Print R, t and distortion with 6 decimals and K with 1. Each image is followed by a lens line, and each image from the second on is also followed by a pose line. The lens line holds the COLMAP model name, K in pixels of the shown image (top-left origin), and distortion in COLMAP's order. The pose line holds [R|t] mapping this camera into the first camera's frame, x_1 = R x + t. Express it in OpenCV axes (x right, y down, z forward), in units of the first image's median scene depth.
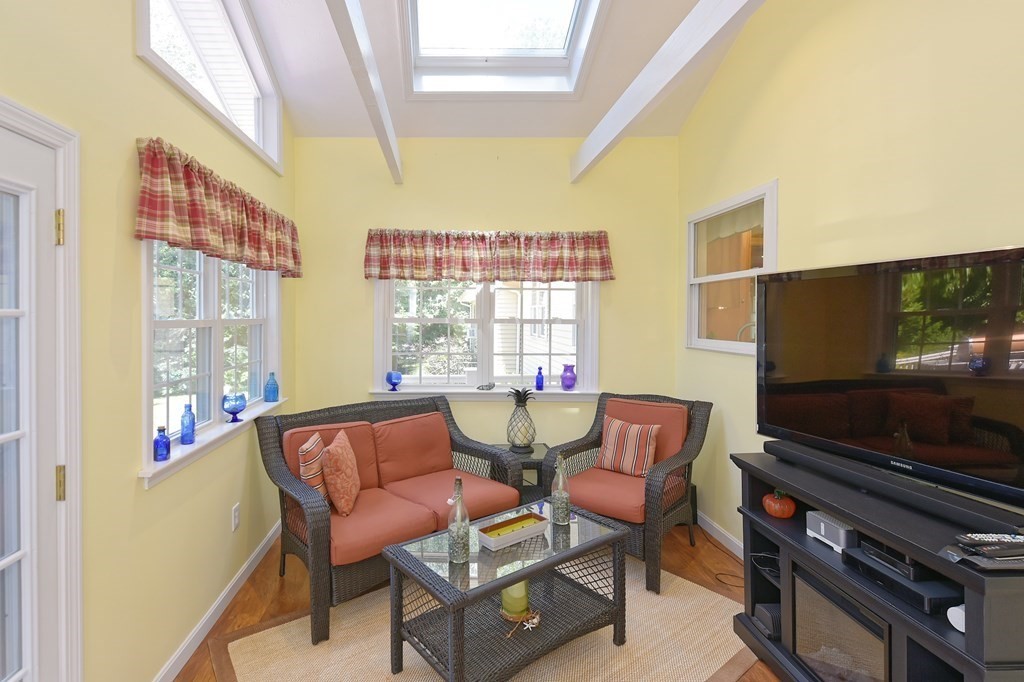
lens RADIAL K [[545.6, 0, 524.7], [0, 545.6, 317.3], [0, 0, 1]] dist [0.001095, -0.000214]
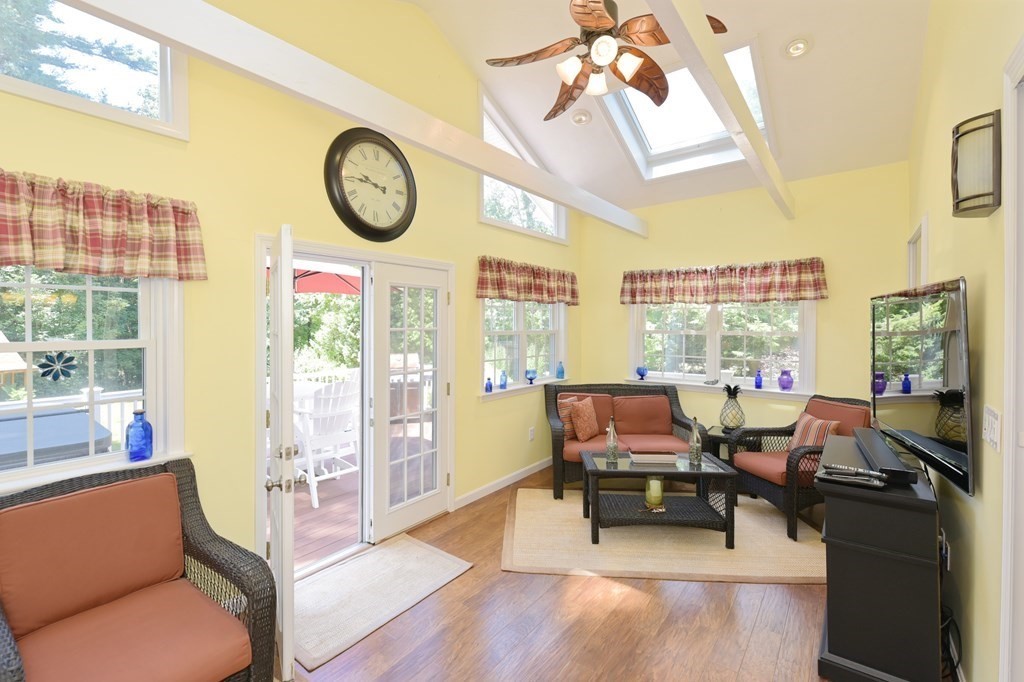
lens RADIAL K [[441.4, 0, 513.6], [0, 441.4, 318.1], [0, 0, 1]] dist [-0.000082, -0.000104]
pose [[0.799003, -0.009596, -0.601251, 0.207739], [-0.004131, 0.999761, -0.021446, -0.003907], [0.601313, 0.019619, 0.798773, -0.164013]]
